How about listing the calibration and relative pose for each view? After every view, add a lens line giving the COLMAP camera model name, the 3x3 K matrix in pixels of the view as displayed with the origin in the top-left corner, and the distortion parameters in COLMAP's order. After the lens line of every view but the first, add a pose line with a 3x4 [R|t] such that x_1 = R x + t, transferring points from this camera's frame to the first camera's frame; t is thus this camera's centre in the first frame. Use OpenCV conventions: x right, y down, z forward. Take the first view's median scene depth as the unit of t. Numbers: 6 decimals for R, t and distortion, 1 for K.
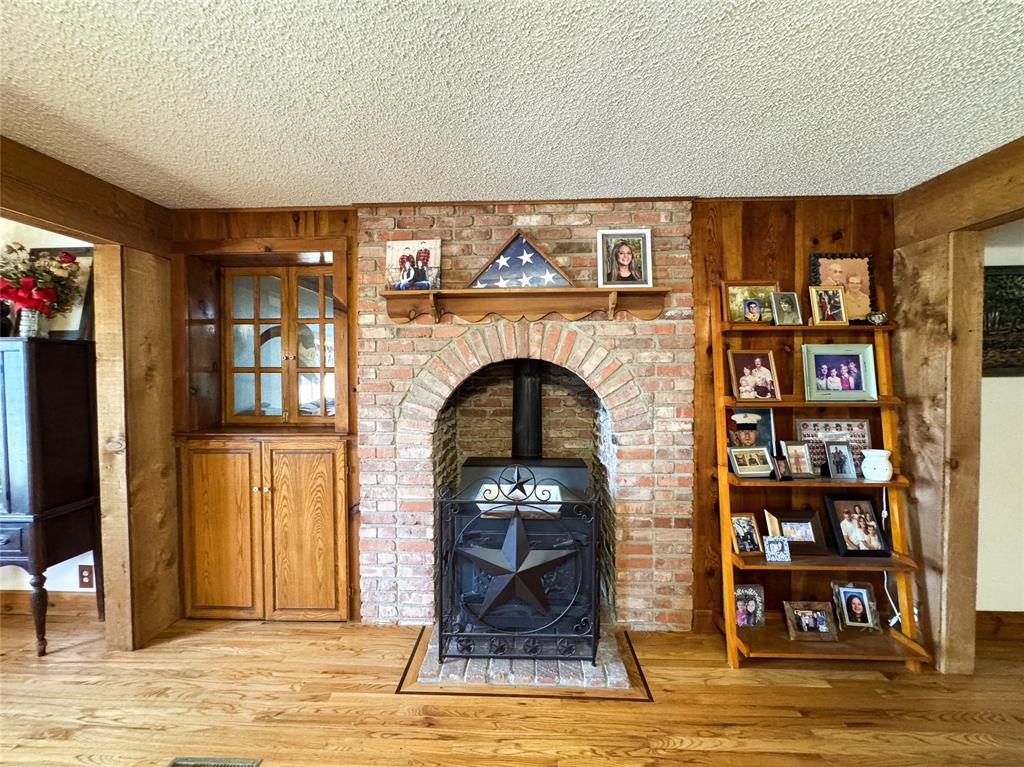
lens RADIAL K [[418.3, 0, 512.0], [0, 418.3, 383.5], [0, 0, 1]] dist [-0.002837, 0.000013]
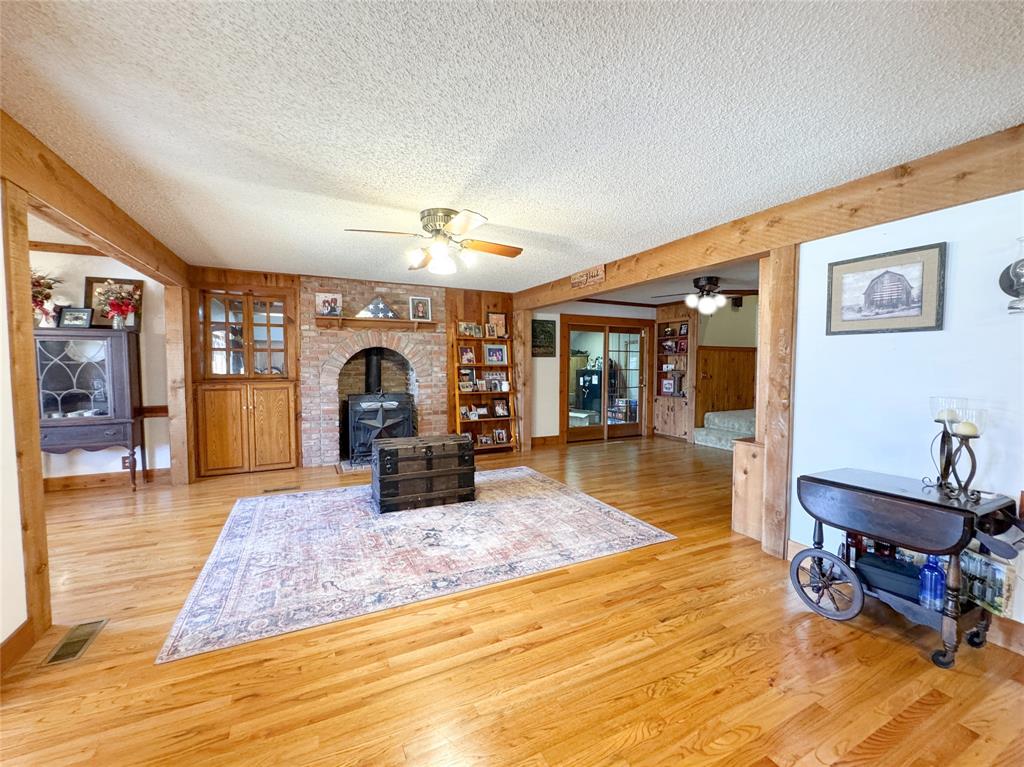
lens RADIAL K [[418.3, 0, 512.0], [0, 418.3, 383.5], [0, 0, 1]] dist [-0.002837, 0.000013]
pose [[0.875075, -0.016353, 0.483711, -0.467544], [0.007377, 0.999764, 0.020454, 0.105399], [-0.483931, -0.014330, 0.874989, -1.460730]]
